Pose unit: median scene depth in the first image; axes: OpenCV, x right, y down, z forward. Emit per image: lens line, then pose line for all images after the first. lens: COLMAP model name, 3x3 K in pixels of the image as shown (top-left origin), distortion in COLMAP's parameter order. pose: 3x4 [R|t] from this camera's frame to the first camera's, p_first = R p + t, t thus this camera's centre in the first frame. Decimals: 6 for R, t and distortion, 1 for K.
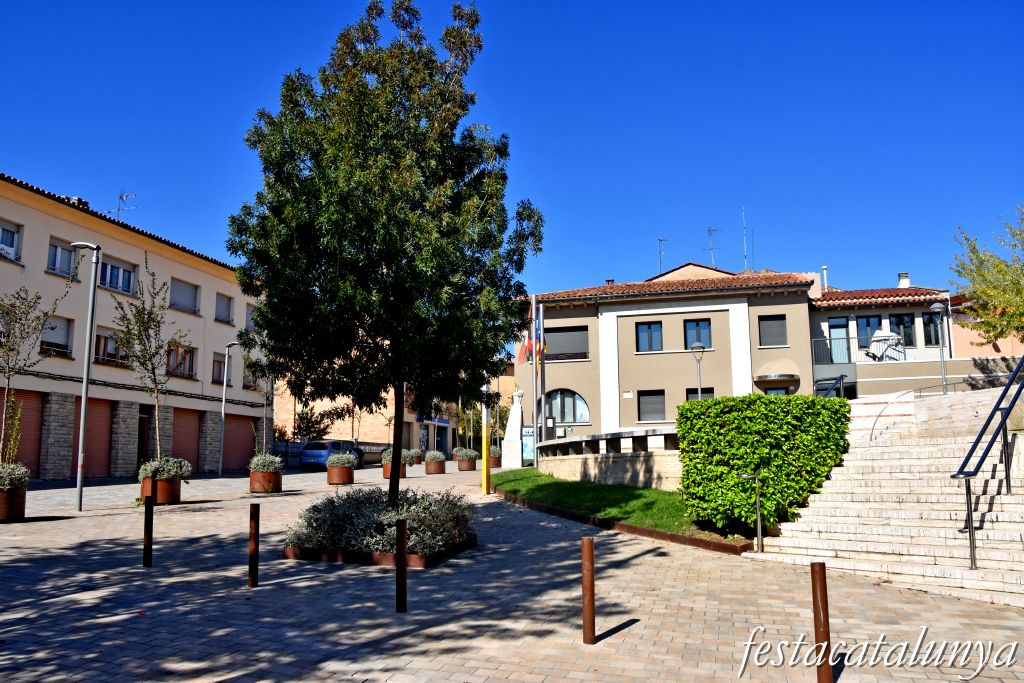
lens RADIAL K [[809.7, 0, 512.3], [0, 809.7, 343.2], [0, 0, 1]] dist [-0.105148, 0.006922]
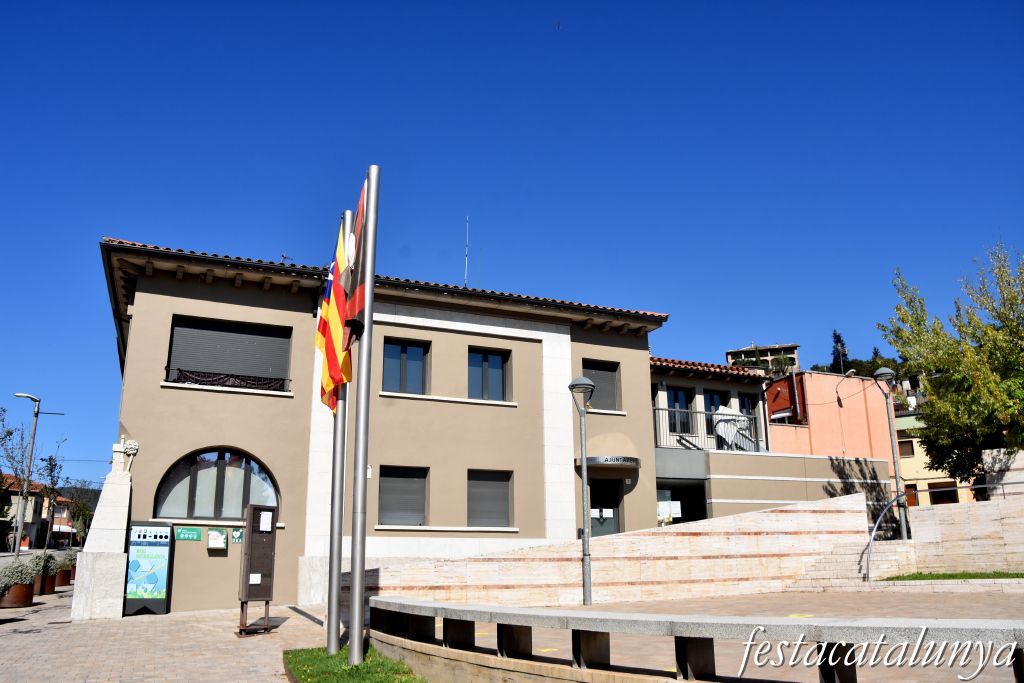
lens RADIAL K [[809.7, 0, 512.1], [0, 809.7, 342.4], [0, 0, 1]] dist [-0.105148, 0.006922]
pose [[0.773946, 0.174510, 0.608731, -0.110796], [-0.095859, 0.982487, -0.159782, 0.057146], [-0.625954, 0.065310, 0.777120, 0.553888]]
